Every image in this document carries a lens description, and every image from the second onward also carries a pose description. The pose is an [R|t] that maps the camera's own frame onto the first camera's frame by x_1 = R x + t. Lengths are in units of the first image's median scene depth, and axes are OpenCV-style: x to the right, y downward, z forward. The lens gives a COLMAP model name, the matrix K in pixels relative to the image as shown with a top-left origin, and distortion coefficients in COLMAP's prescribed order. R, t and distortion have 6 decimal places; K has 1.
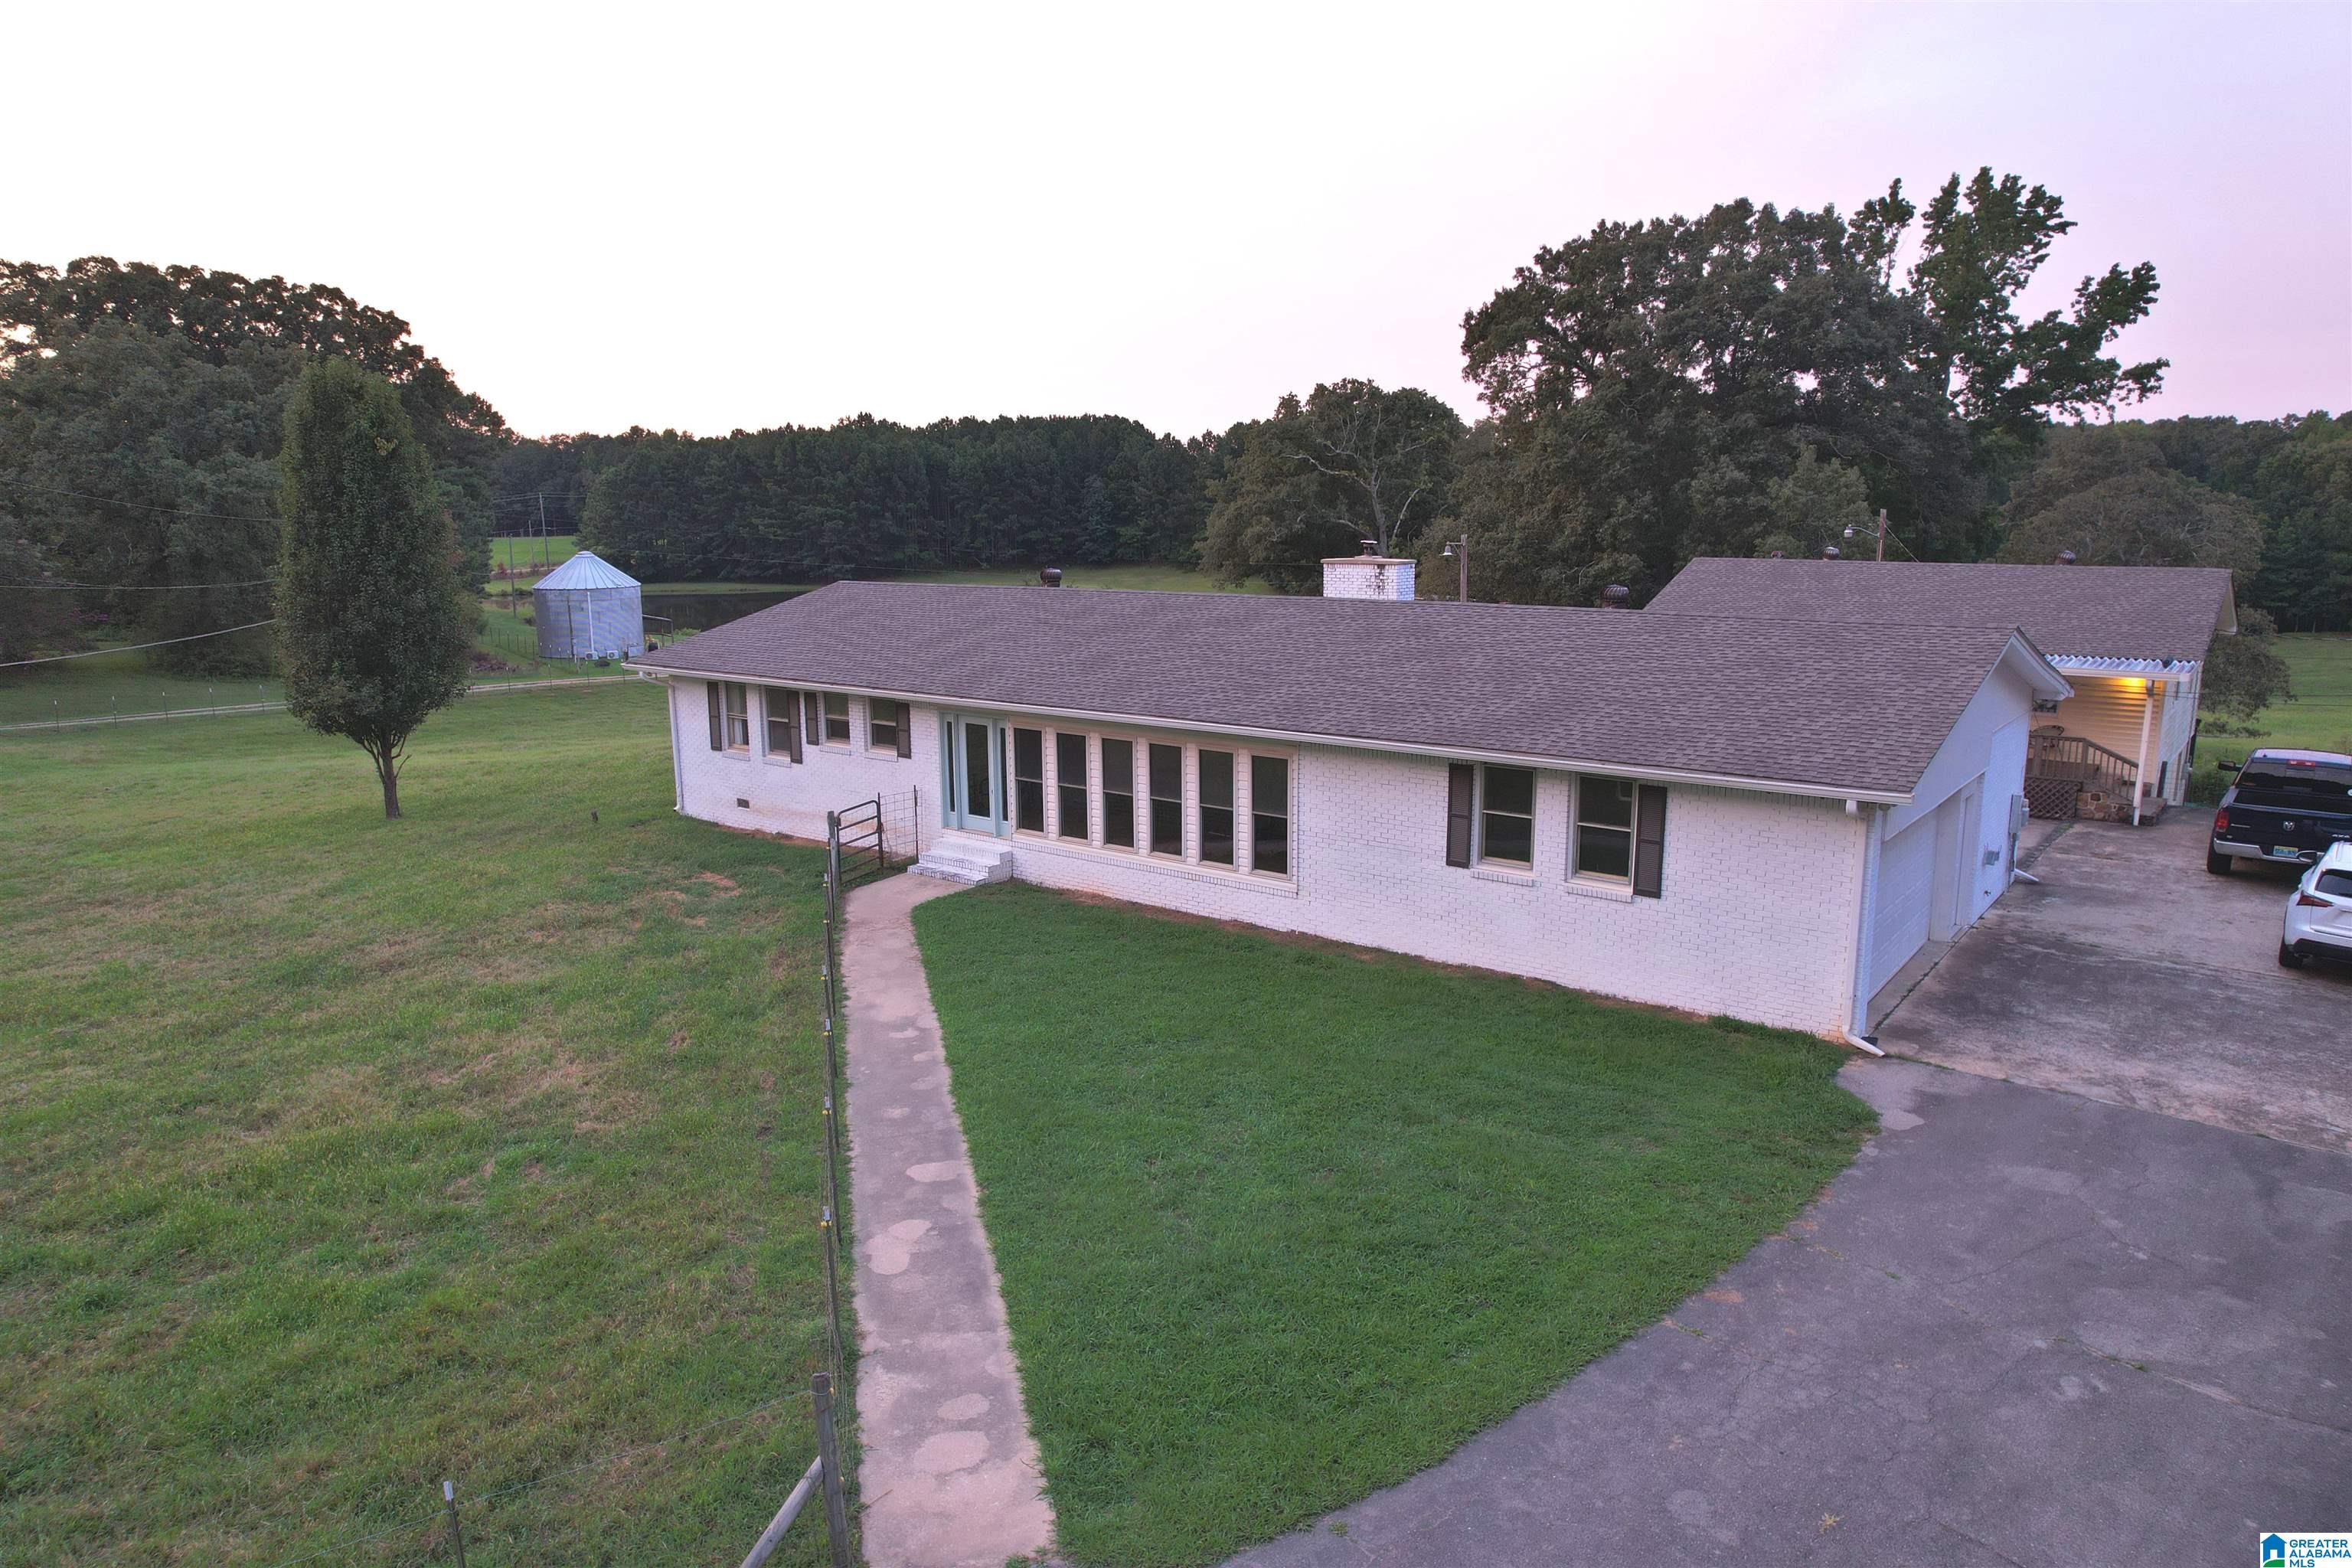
lens RADIAL K [[1516.6, 0, 1164.4], [0, 1516.6, 804.9], [0, 0, 1]] dist [-0.066398, 0.049584]
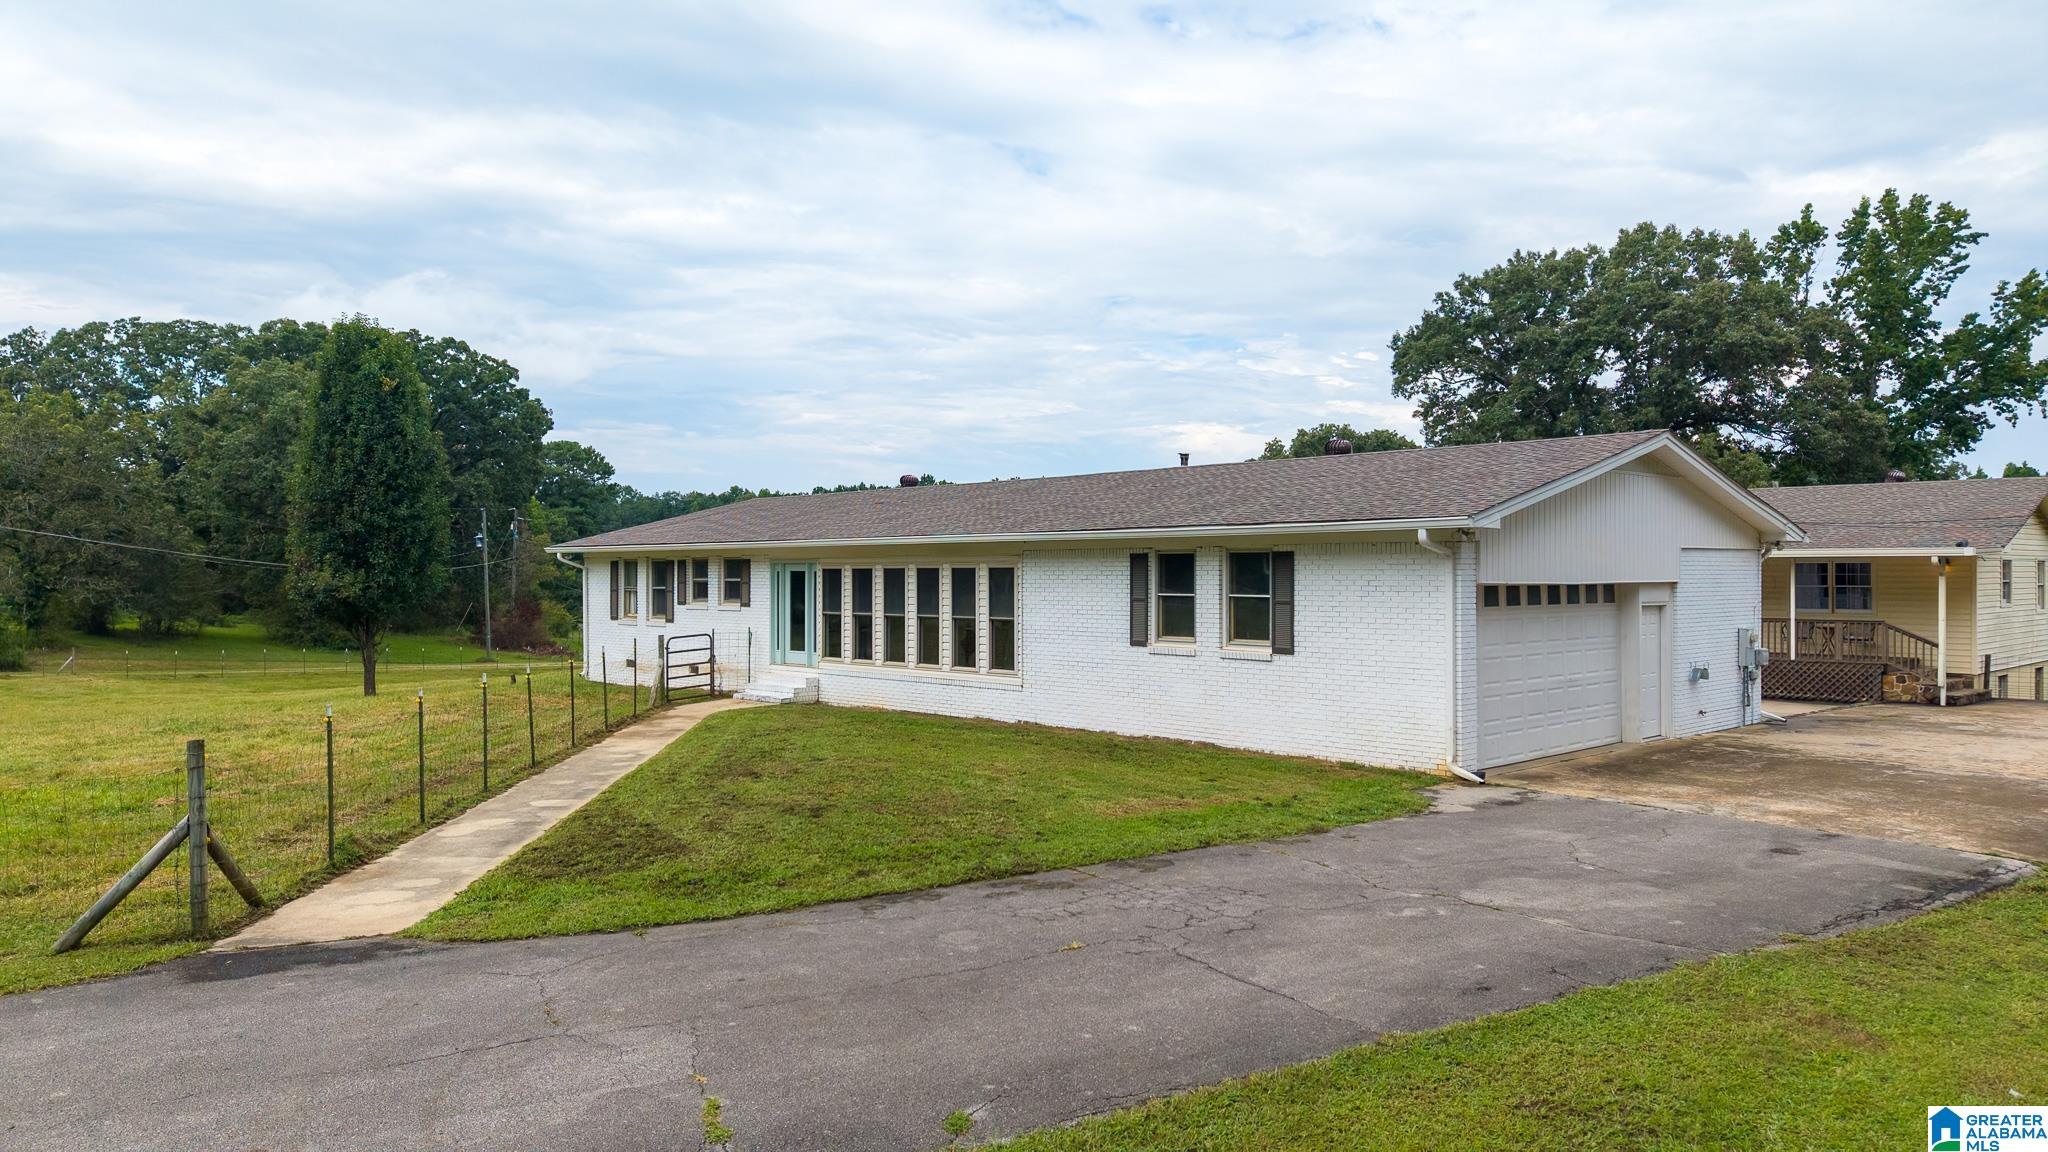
lens RADIAL K [[1375.9, 0, 1018.7], [0, 1375.9, 582.9], [0, 0, 1]] dist [0.049764, -0.055687]
pose [[0.990162, 0.008995, -0.139640, 0.147651], [-0.034984, 0.982153, -0.184800, 0.111318], [0.135485, 0.187867, 0.972805, -0.006290]]
